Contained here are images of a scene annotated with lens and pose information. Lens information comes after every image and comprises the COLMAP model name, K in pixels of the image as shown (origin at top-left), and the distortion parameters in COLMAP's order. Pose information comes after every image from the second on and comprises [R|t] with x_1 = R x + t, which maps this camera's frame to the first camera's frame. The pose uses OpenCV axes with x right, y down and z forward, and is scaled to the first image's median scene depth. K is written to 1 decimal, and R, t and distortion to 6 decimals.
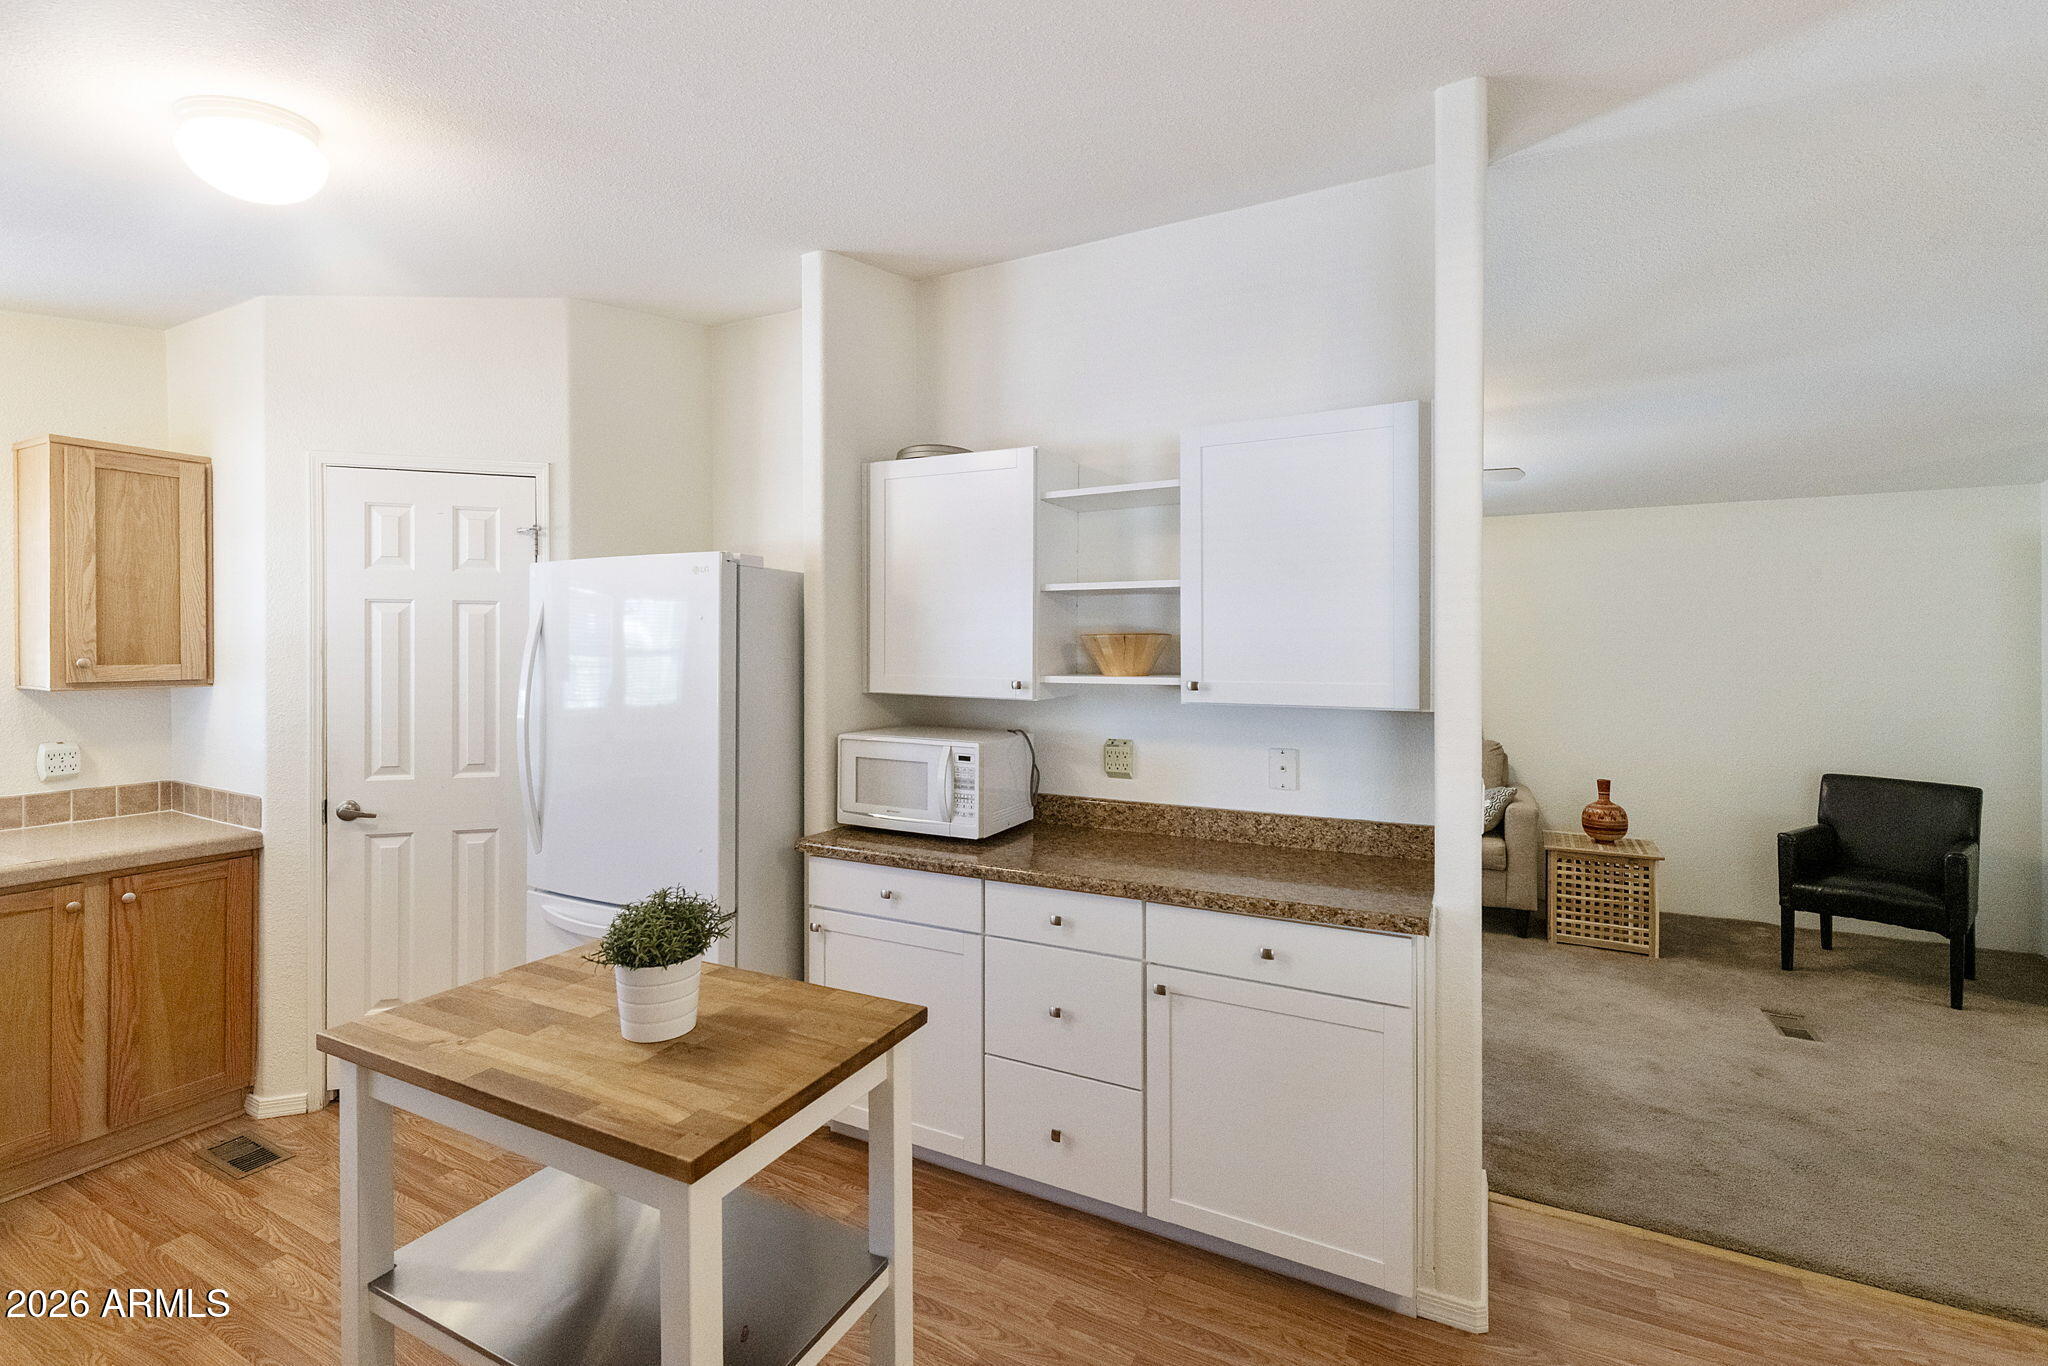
lens RADIAL K [[898.5, 0, 997.4], [0, 898.5, 655.0], [0, 0, 1]] dist [0.002927, -0.000914]
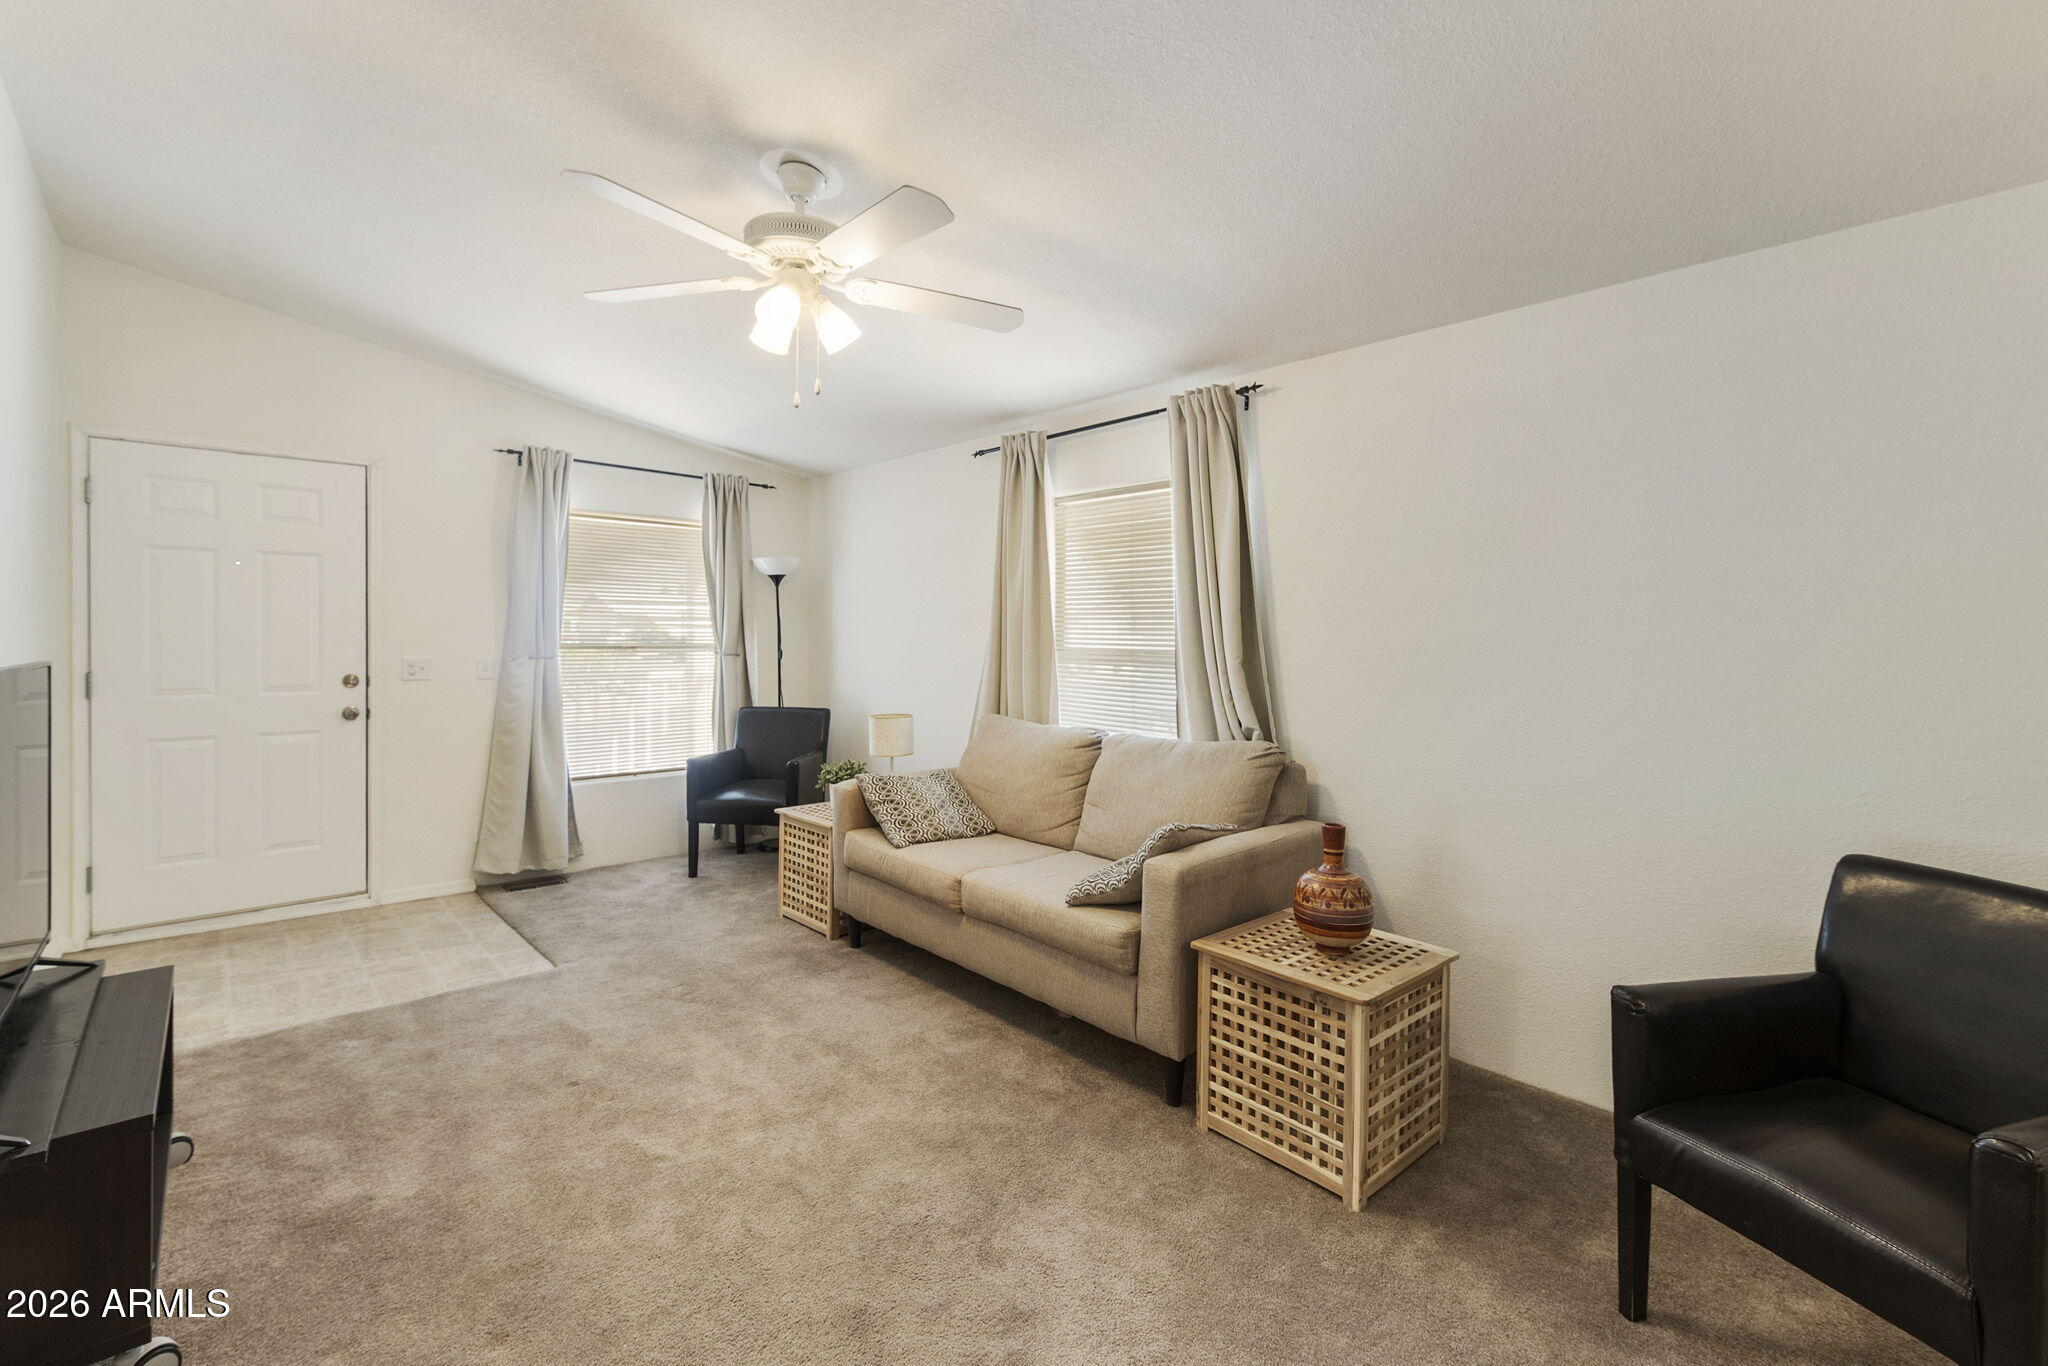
lens RADIAL K [[898.5, 0, 990.6], [0, 898.5, 639.1], [0, 0, 1]] dist [0.002927, -0.000914]
pose [[0.942165, 0.011824, -0.334940, 1.091386], [-0.012840, 0.999917, -0.000821, 0.061173], [0.334902, 0.005074, 0.942239, 0.753500]]
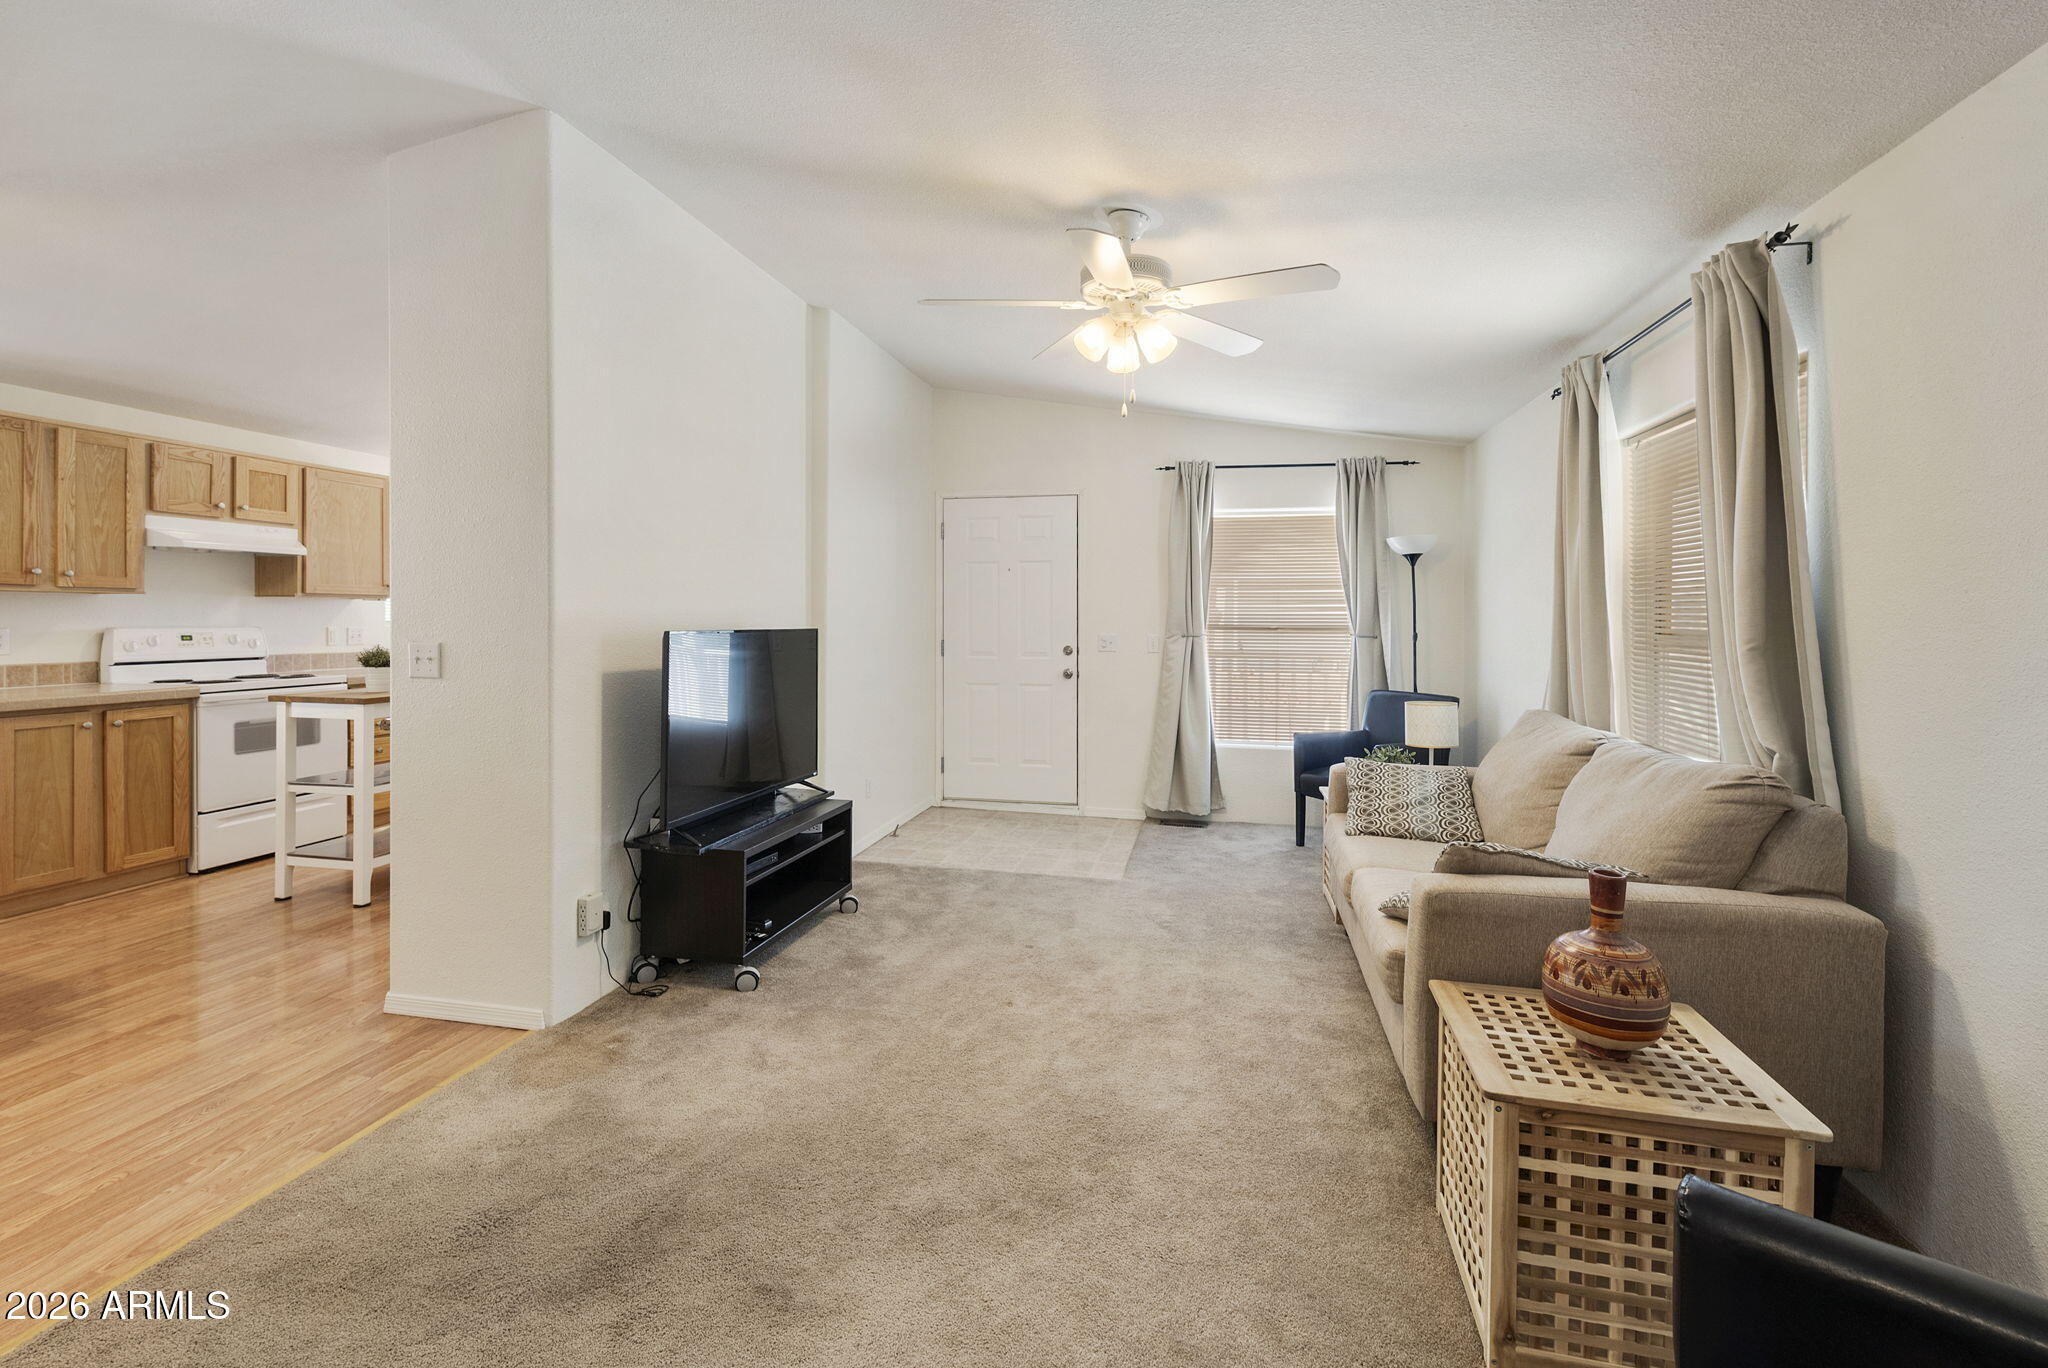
lens RADIAL K [[898.5, 0, 994.0], [0, 898.5, 618.5], [0, 0, 1]] dist [0.002927, -0.000914]
pose [[0.265960, 0.005376, -0.963969, 1.508956], [-0.012243, 0.999923, 0.002199, 0.065837], [0.963906, 0.011217, 0.266005, 1.056859]]
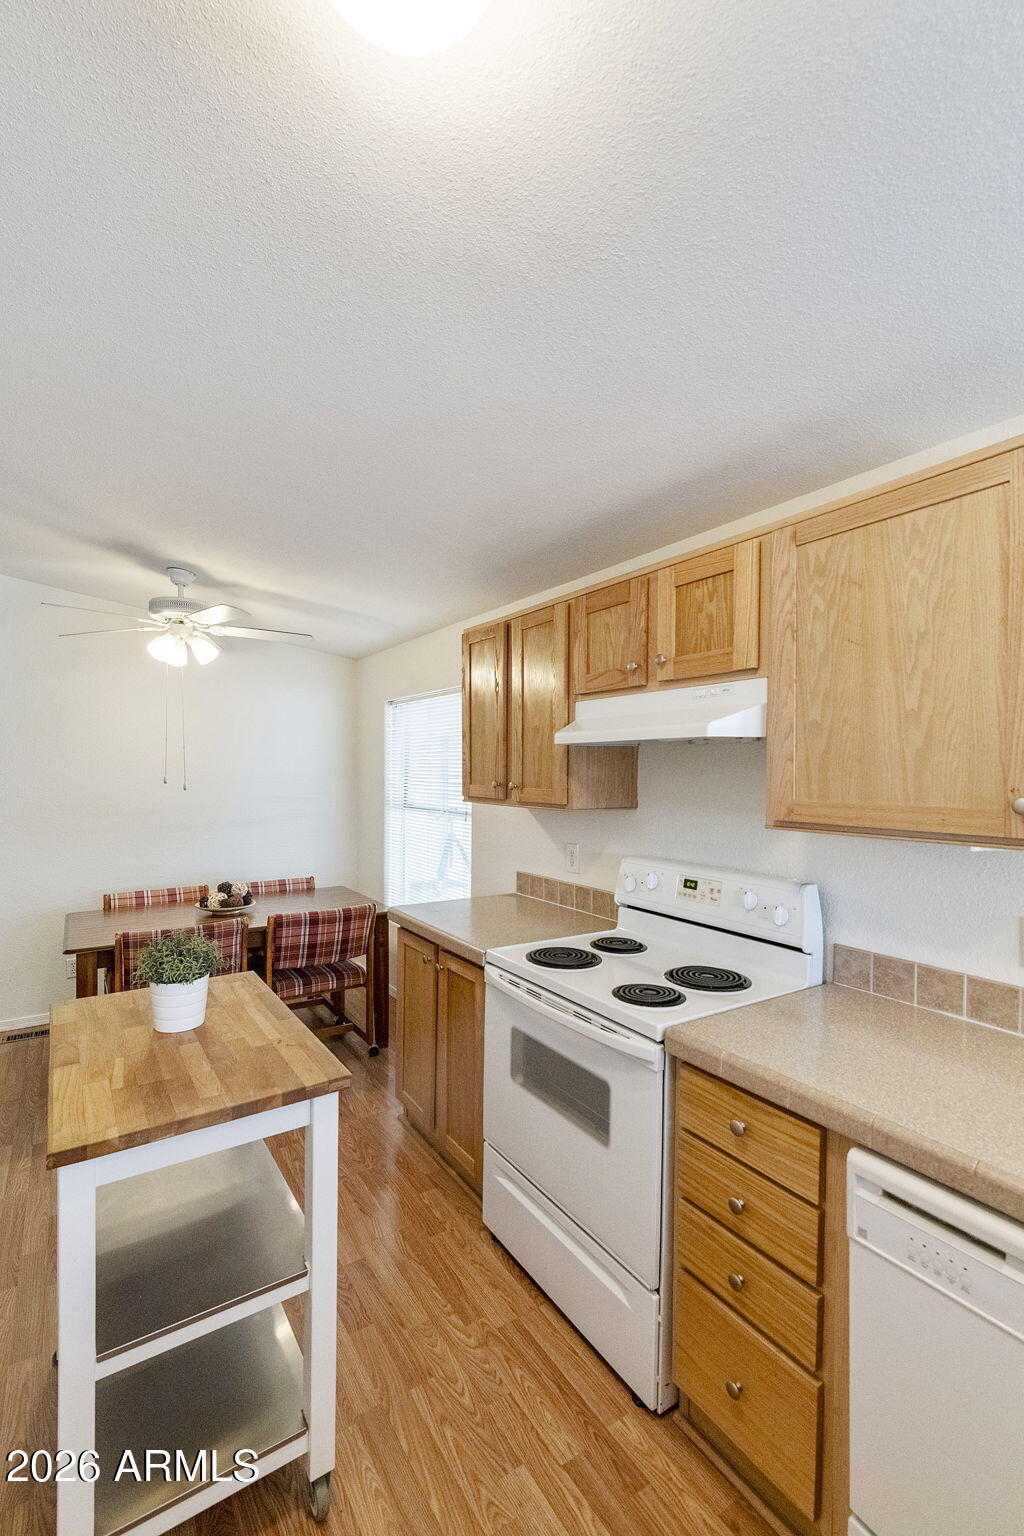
lens RADIAL K [[673.9, 0, 500.3], [0, 673.9, 772.3], [0, 0, 1]] dist [0.002927, -0.000914]
pose [[-0.874411, -0.004788, 0.485163, -0.675194], [0.001595, 0.999918, 0.012742, -0.014211], [-0.485184, 0.011915, -0.874331, 0.838648]]
